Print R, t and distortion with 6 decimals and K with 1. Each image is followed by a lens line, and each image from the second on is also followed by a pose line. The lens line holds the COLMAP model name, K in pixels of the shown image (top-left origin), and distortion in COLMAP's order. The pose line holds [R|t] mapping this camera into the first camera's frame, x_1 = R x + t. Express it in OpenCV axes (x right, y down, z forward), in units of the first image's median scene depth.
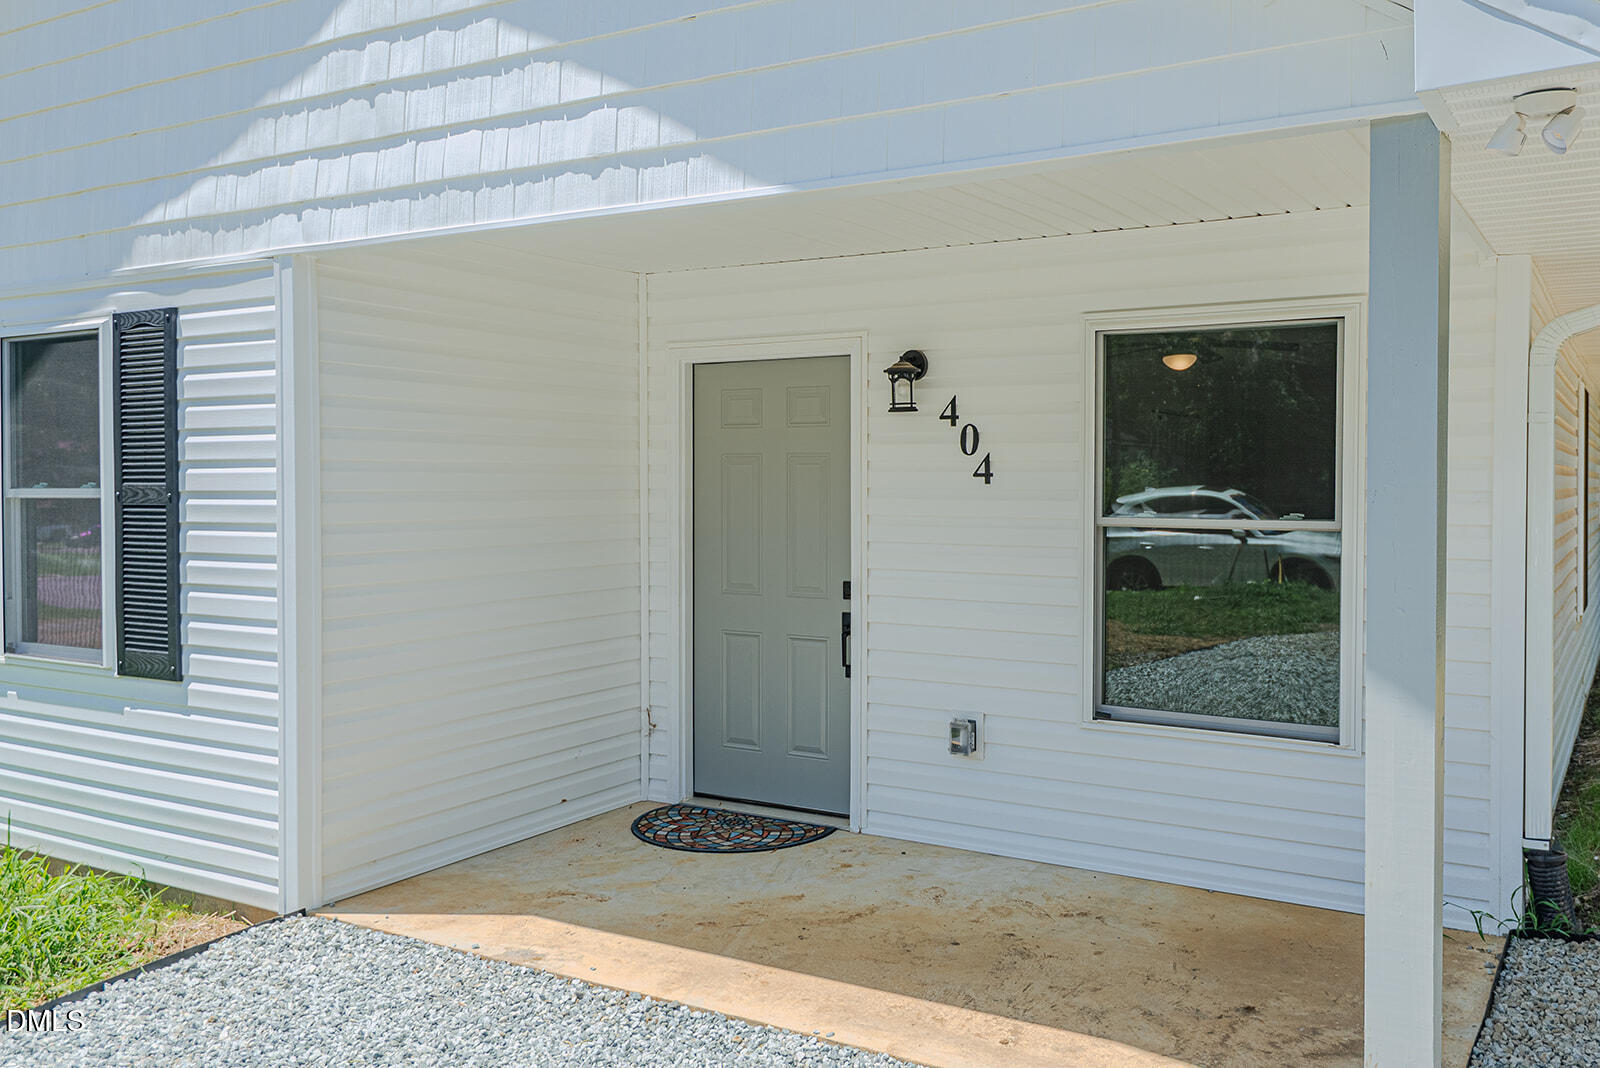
lens RADIAL K [[1388.2, 0, 799.8], [0, 1388.2, 524.4], [0, 0, 1]] dist [0.002100, 0.001082]
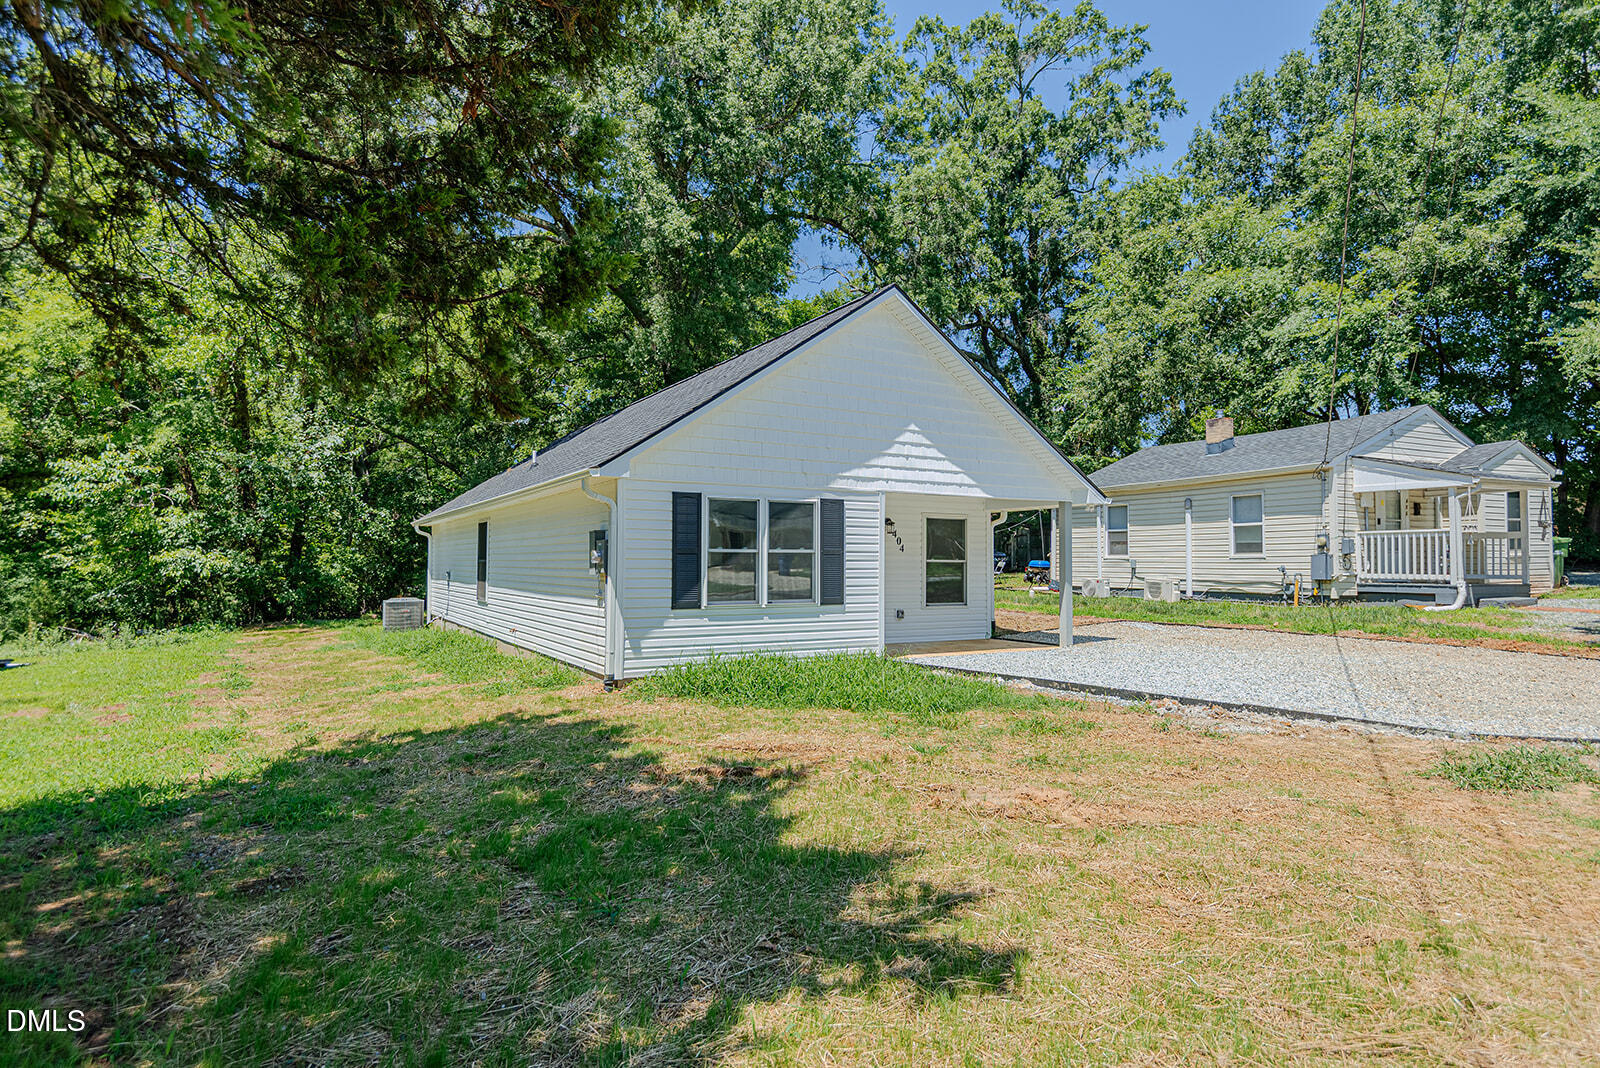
lens RADIAL K [[885.1, 0, 805.7], [0, 885.1, 532.8], [0, 0, 1]] dist [0.032698, -0.004515]
pose [[0.470850, 0.031441, 0.881653, -2.505880], [0.023881, 0.998544, -0.048363, 0.037217], [-0.881890, 0.043826, 0.469414, 0.019295]]
